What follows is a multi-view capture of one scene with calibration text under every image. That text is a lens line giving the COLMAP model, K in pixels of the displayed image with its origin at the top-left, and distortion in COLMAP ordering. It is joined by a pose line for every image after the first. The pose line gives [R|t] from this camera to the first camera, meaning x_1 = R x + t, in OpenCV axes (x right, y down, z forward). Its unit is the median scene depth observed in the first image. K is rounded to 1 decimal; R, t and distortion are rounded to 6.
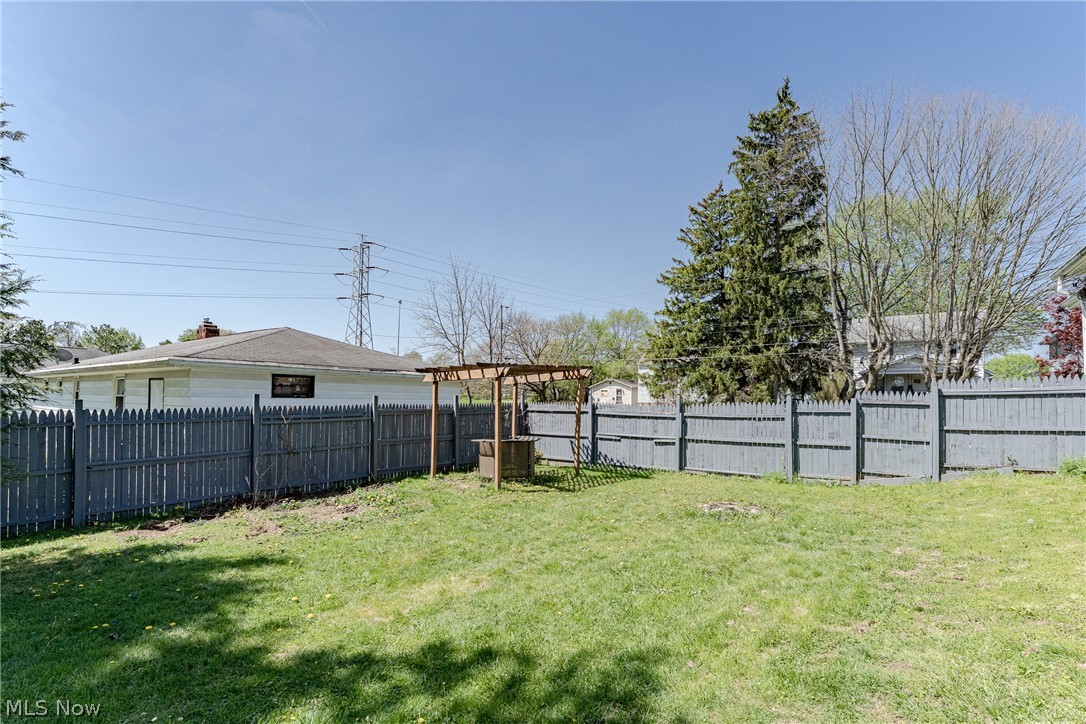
lens RADIAL K [[464.8, 0, 540.8], [0, 464.8, 401.0], [0, 0, 1]] dist [-0.000114, -0.000027]
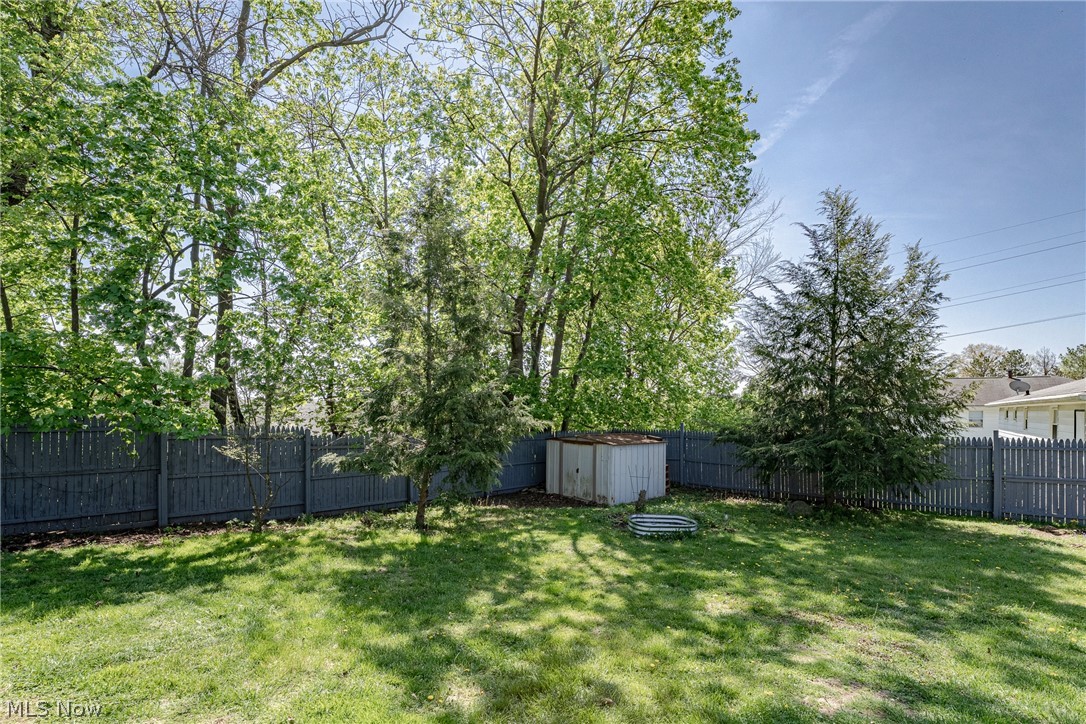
lens RADIAL K [[464.8, 0, 540.8], [0, 464.8, 401.0], [0, 0, 1]] dist [-0.000114, -0.000027]
pose [[-0.063191, -0.042592, -0.997092, 0.377815], [-0.005933, 0.999087, -0.042301, -0.016976], [0.997984, 0.003243, -0.063386, -0.221248]]
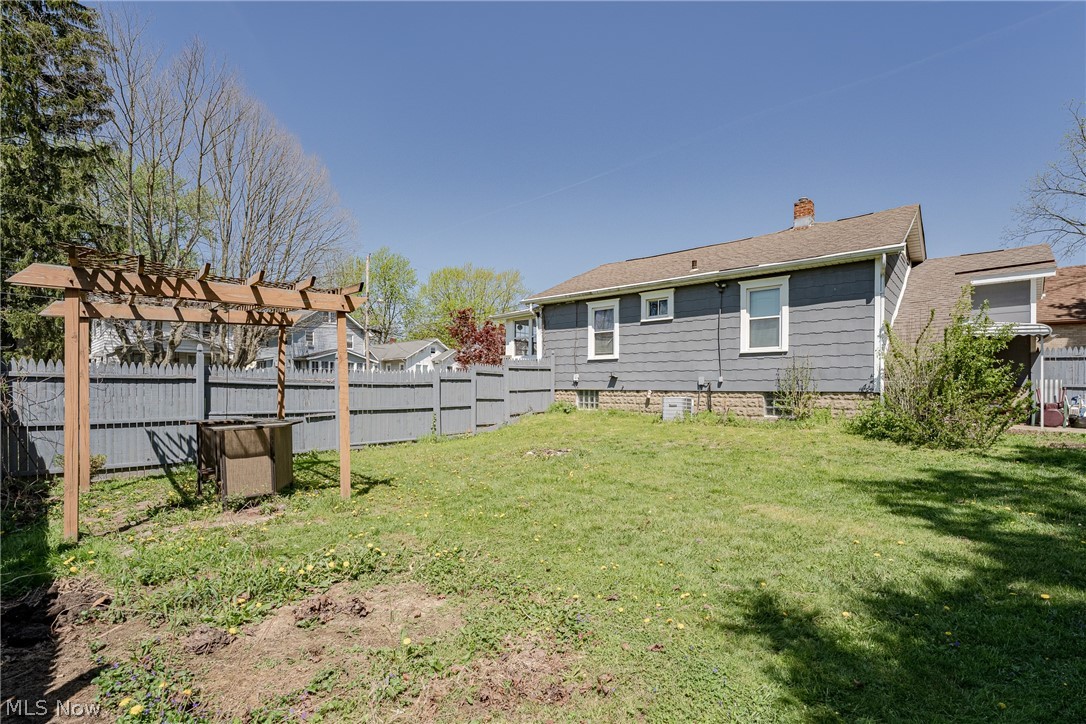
lens RADIAL K [[484.7, 0, 544.4], [0, 484.7, 386.3], [0, 0, 1]] dist [0.000416, 0.000066]
pose [[0.142646, -0.005091, 0.989761, -0.609679], [-0.001500, 0.999985, 0.005360, 0.037285], [-0.989773, -0.002250, 0.142636, 0.603637]]
